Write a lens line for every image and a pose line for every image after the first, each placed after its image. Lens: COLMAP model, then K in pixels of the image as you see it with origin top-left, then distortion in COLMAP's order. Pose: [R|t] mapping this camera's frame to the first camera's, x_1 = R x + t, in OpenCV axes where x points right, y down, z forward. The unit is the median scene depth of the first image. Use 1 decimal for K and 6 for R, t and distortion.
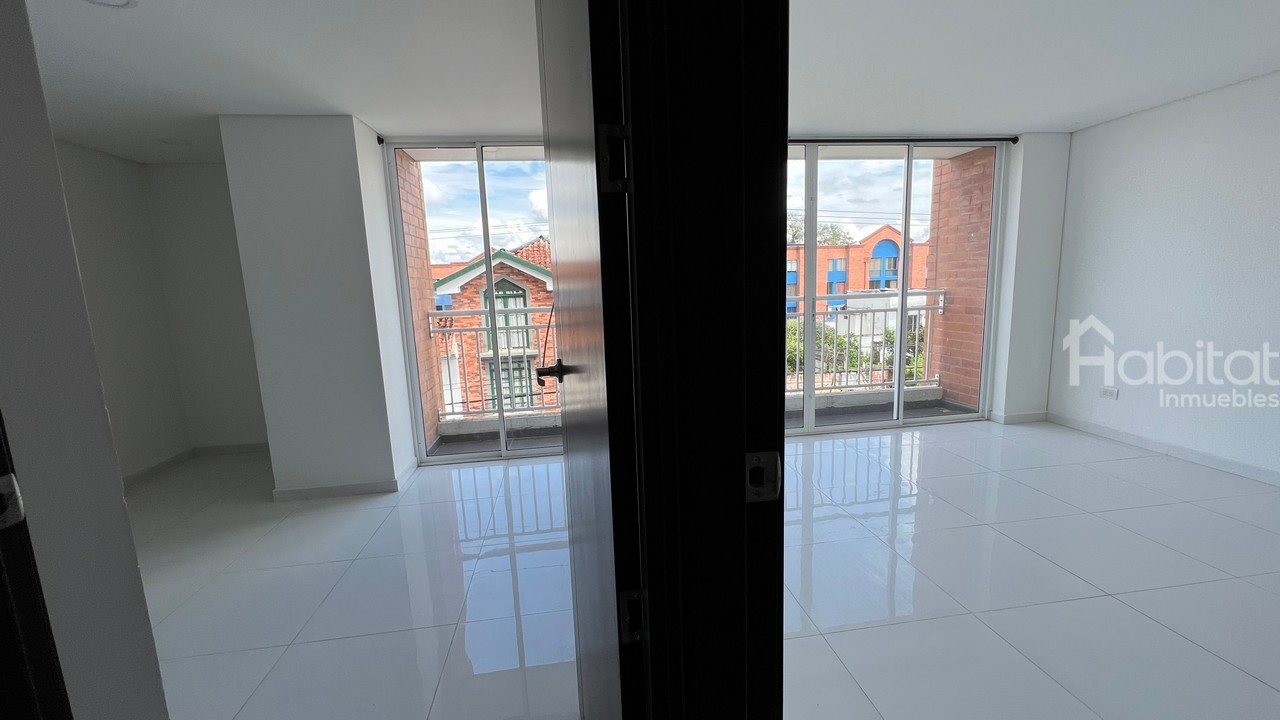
lens RADIAL K [[513.6, 0, 640.0], [0, 513.6, 360.0], [0, 0, 1]] dist [-0.000418, 0.000031]
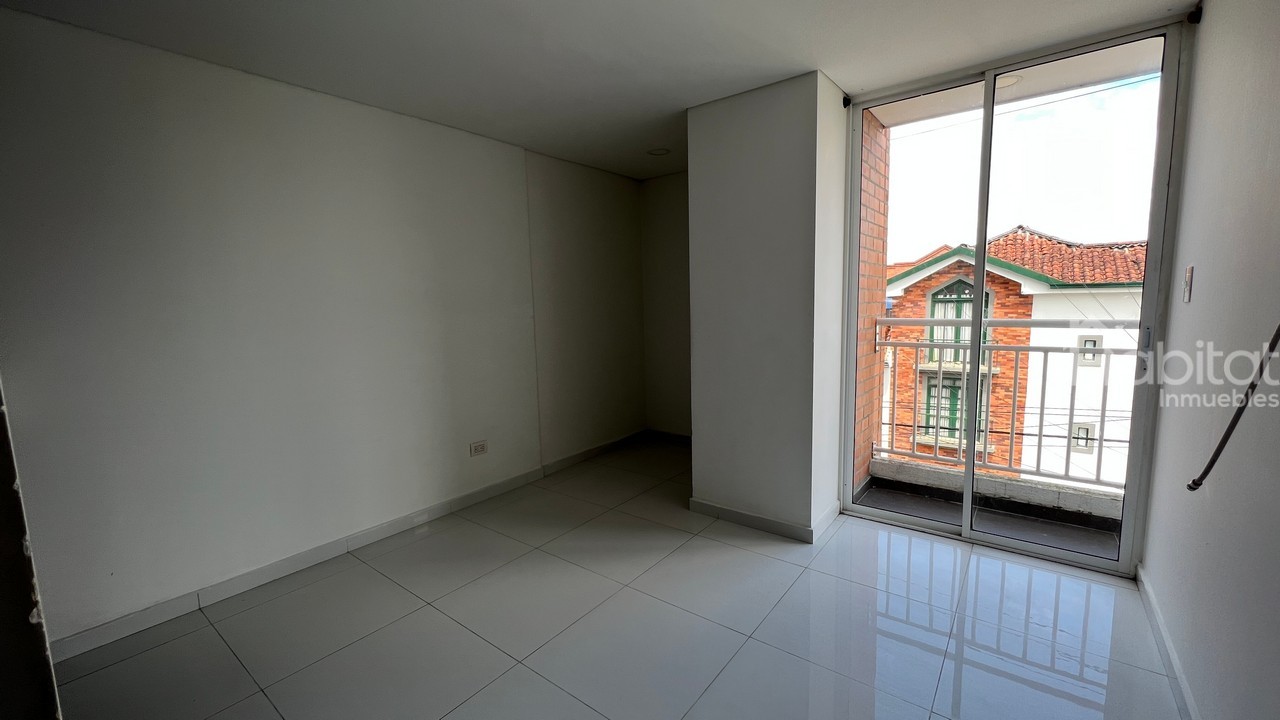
lens RADIAL K [[513.6, 0, 640.0], [0, 513.6, 360.0], [0, 0, 1]] dist [-0.000418, 0.000031]
pose [[0.698050, 0.106676, -0.708058, -0.099889], [-0.109499, 0.993113, 0.041670, -0.023932], [0.707627, 0.048444, 0.704924, 0.188409]]
